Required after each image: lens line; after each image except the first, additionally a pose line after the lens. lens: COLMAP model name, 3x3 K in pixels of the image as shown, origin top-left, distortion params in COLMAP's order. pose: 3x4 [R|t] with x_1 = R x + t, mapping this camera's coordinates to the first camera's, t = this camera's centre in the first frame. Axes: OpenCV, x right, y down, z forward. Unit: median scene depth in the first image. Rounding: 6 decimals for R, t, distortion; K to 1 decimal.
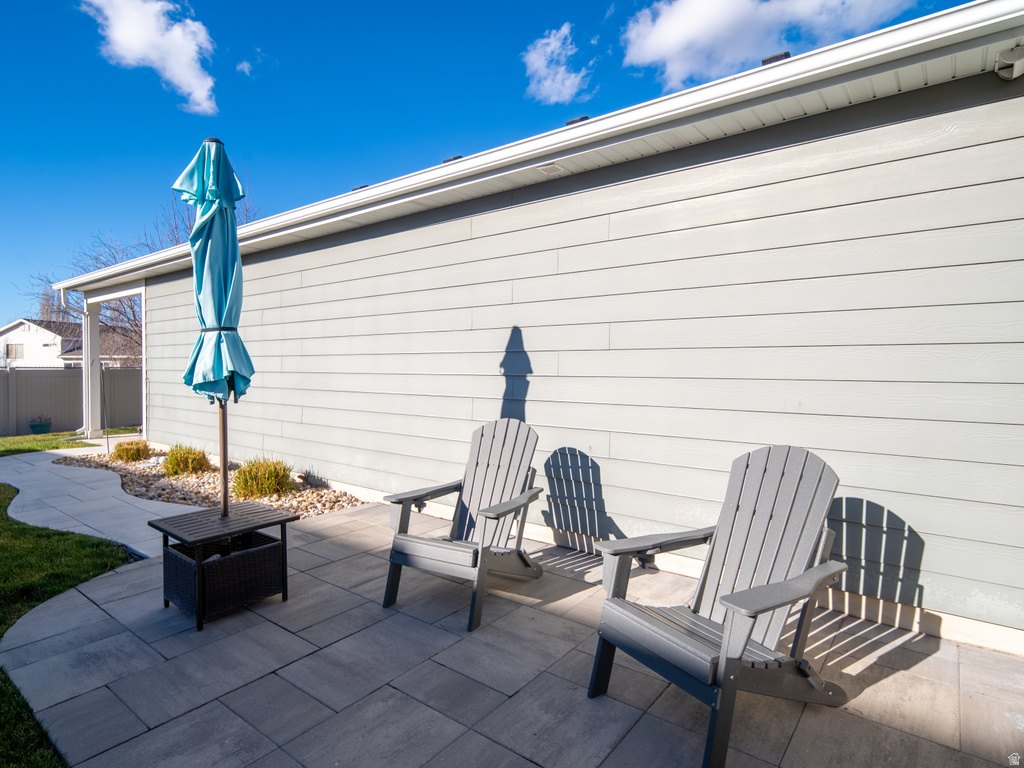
lens RADIAL K [[565.4, 0, 511.7], [0, 565.4, 359.9], [0, 0, 1]] dist [0.012221, -0.000609]
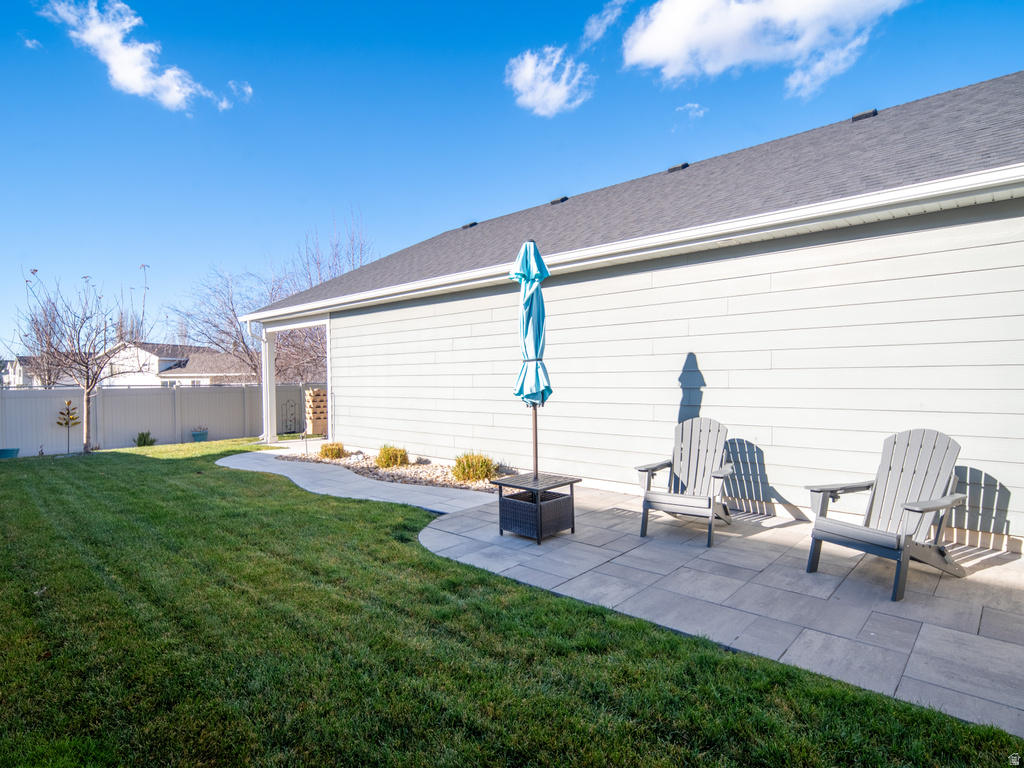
lens RADIAL K [[565.4, 0, 512.6], [0, 565.4, 380.6], [0, 0, 1]] dist [0.012221, -0.000609]
pose [[0.997724, -0.010167, -0.066658, -0.457684], [0.011024, 0.999861, 0.012490, -0.016701], [0.066522, -0.013196, 0.997698, -0.558591]]
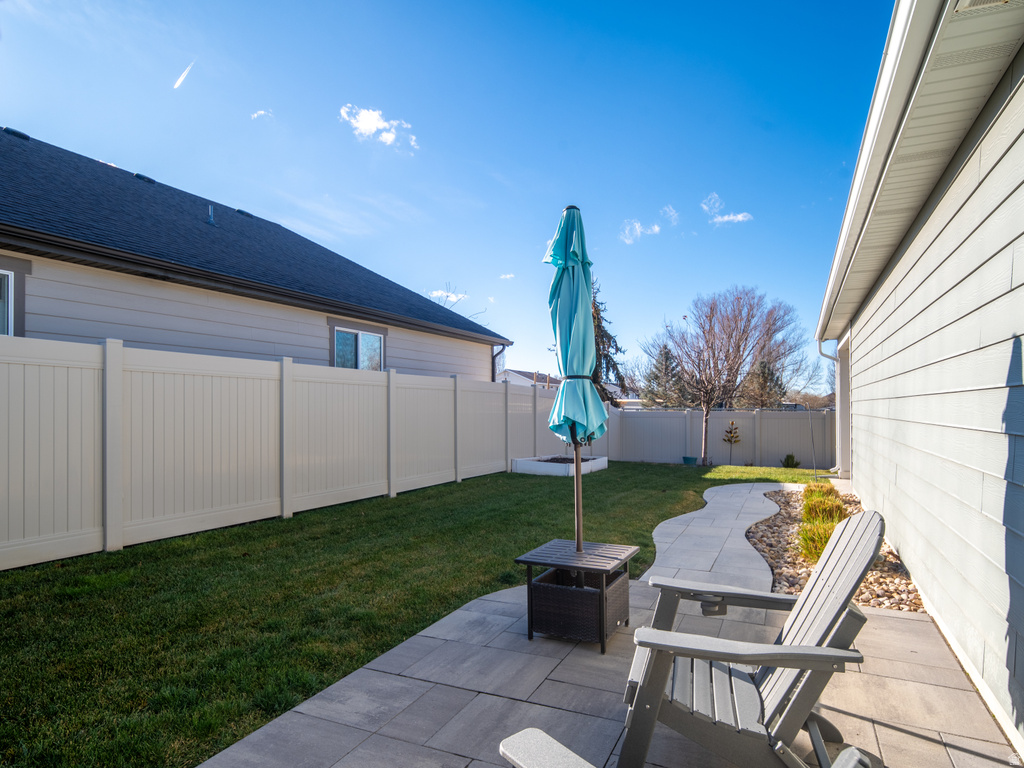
lens RADIAL K [[565.4, 0, 512.6], [0, 565.4, 391.7], [0, 0, 1]] dist [0.012221, -0.000609]
pose [[0.257894, -0.023060, -0.965898, 0.515628], [0.004666, 0.999733, -0.022622, -0.004396], [0.966162, 0.001327, 0.257933, 0.601408]]
